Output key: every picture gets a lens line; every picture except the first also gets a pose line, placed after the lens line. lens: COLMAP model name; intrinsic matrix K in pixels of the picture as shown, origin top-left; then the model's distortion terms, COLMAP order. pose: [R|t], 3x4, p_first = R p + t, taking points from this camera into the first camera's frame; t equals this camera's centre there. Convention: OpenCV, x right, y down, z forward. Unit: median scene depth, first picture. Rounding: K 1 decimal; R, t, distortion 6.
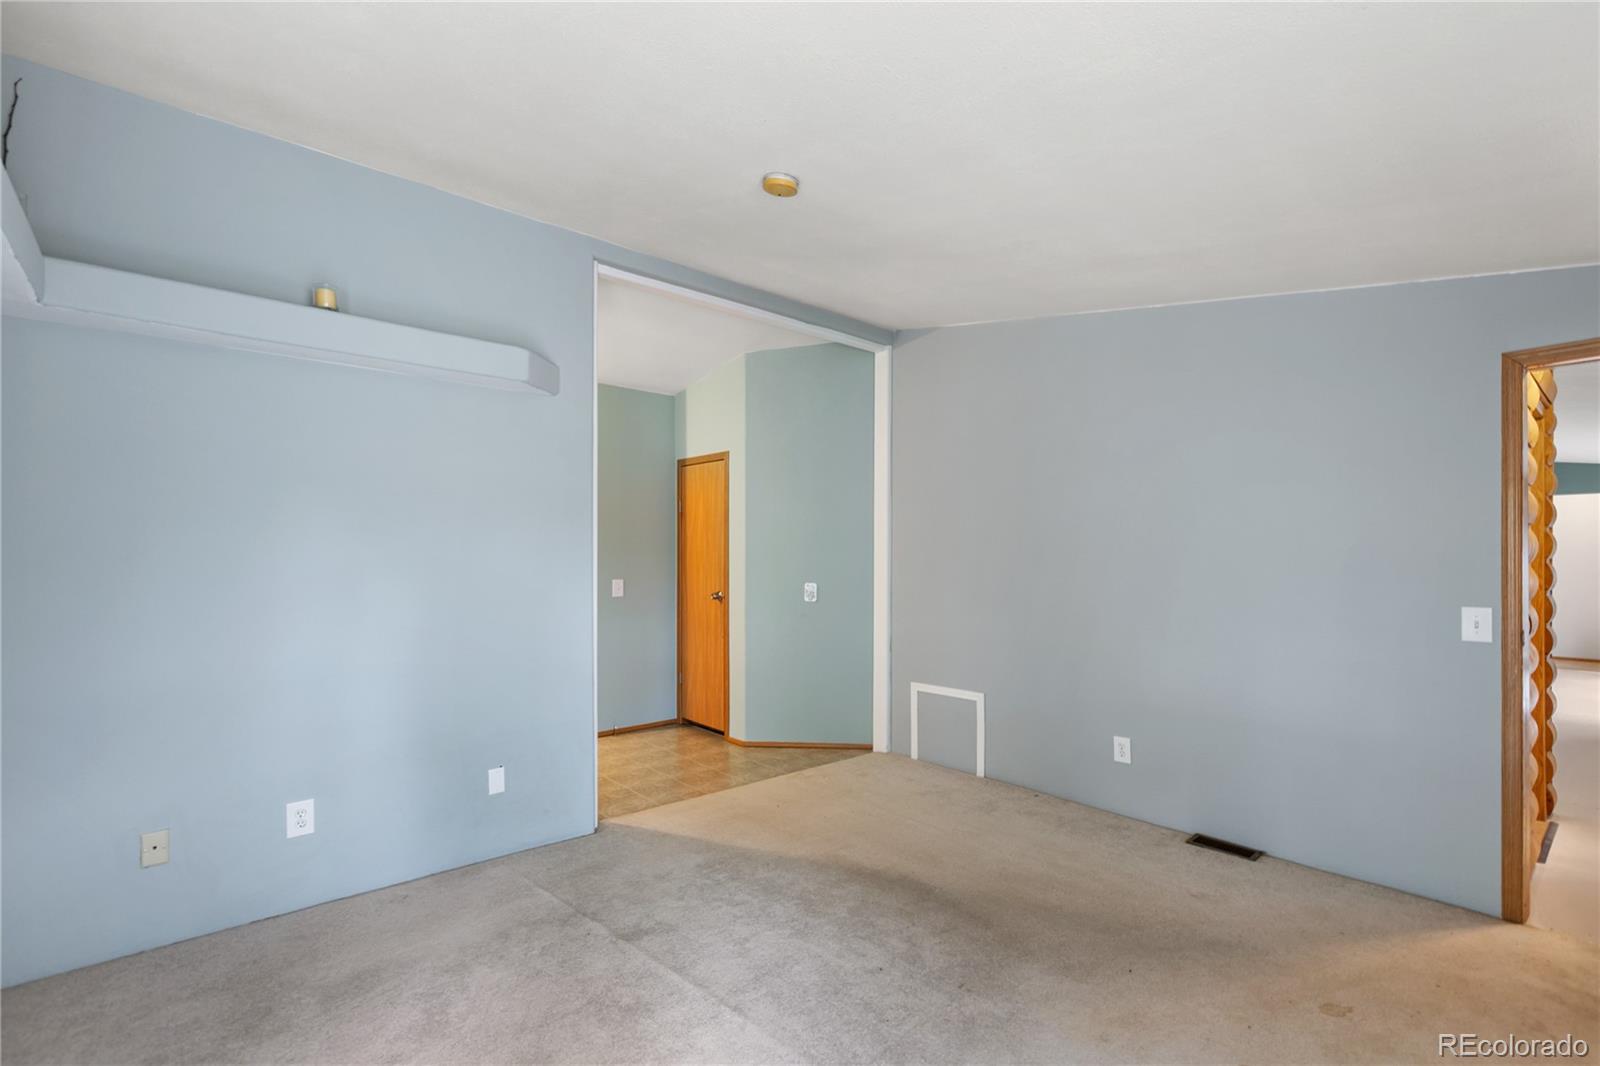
lens RADIAL K [[729.4, 0, 803.8], [0, 729.4, 550.1], [0, 0, 1]] dist [-0.000798, 0.000867]
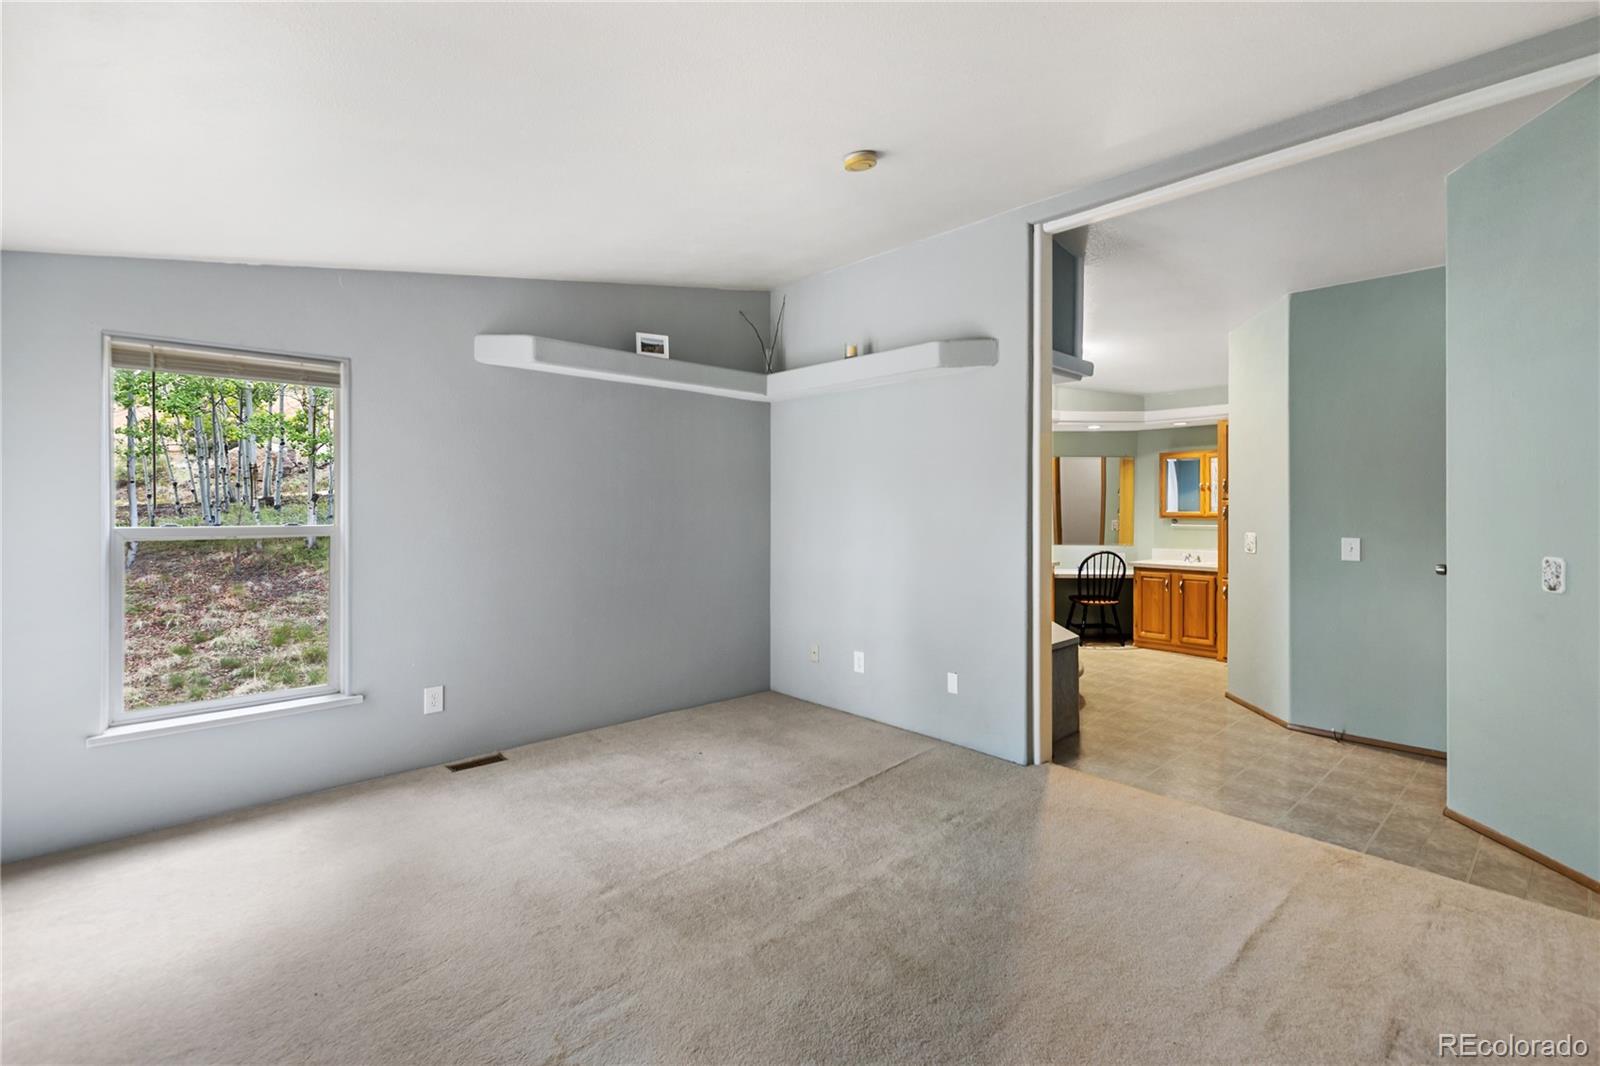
lens RADIAL K [[713.1, 0, 796.3], [0, 713.1, 508.5], [0, 0, 1]] dist [-0.000118, -0.000299]
pose [[0.024539, 0.003099, -0.999694, 0.813722], [0.007542, 0.999966, 0.003285, 0.005940], [0.999670, -0.007620, 0.024515, 0.700683]]
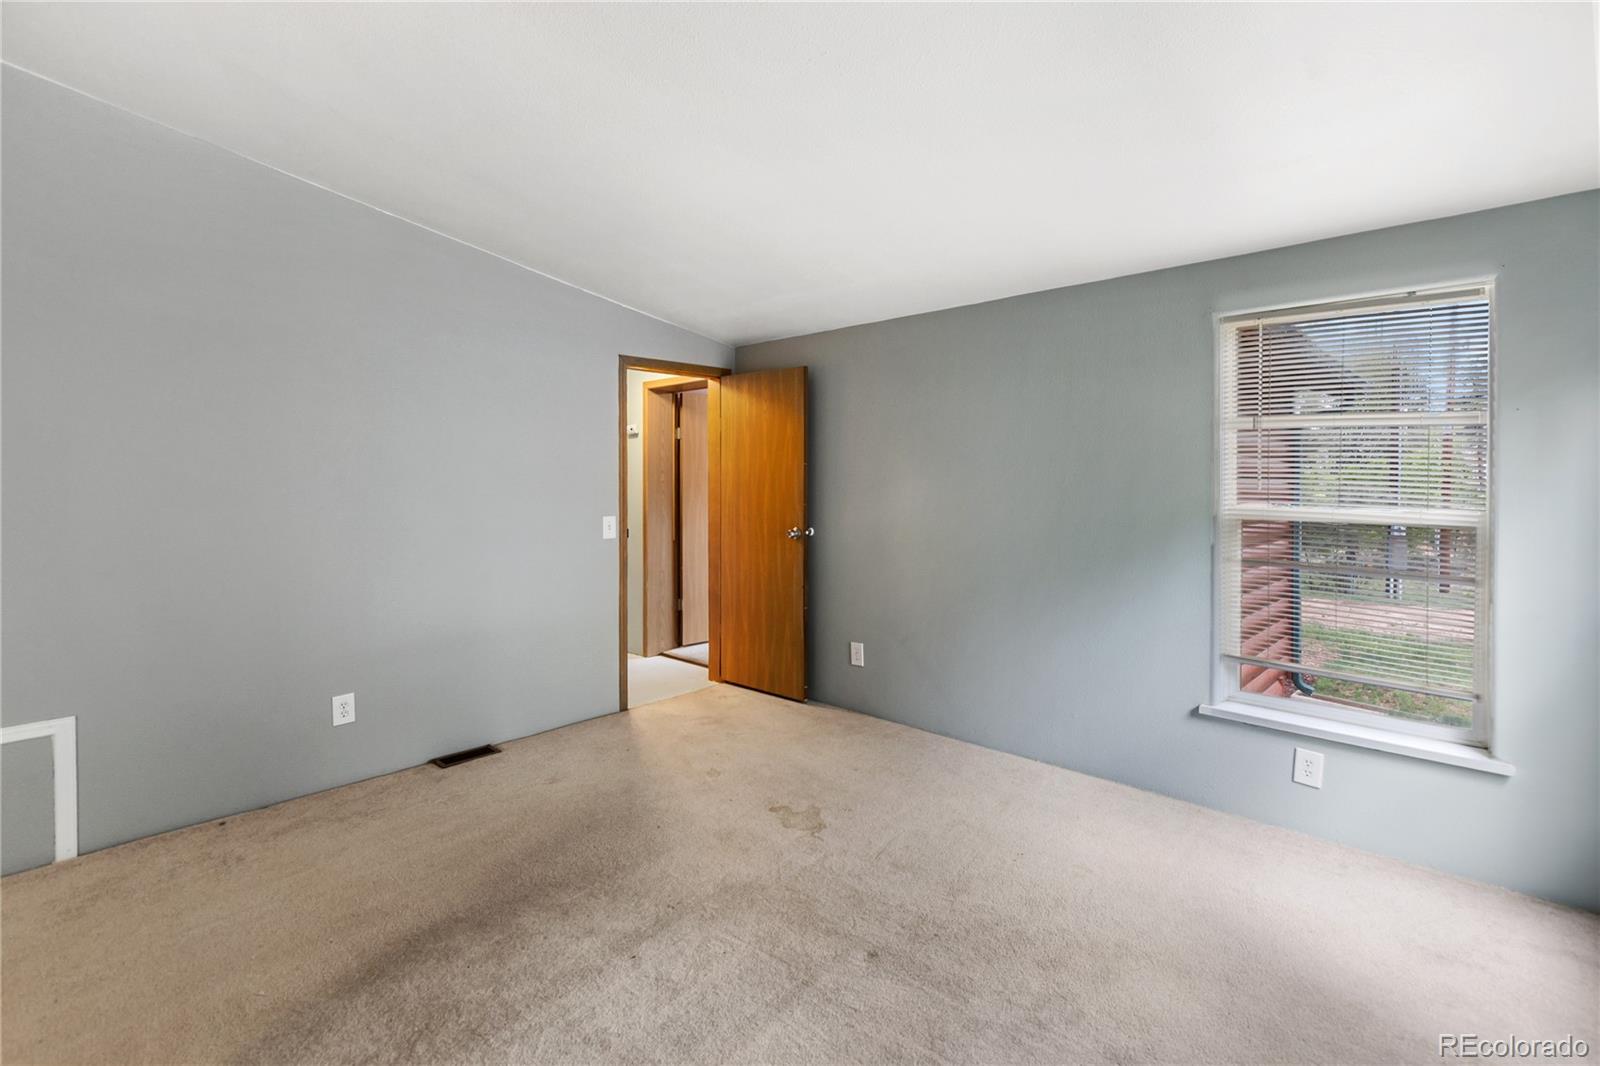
lens RADIAL K [[767.5, 0, 773.5], [0, 767.5, 484.3], [0, 0, 1]] dist [0.002871, 0.000529]
pose [[-0.104445, 0.002763, 0.994527, -0.582951], [0.001016, 0.999996, -0.002672, 0.013117], [-0.994530, 0.000731, -0.104447, 0.666267]]
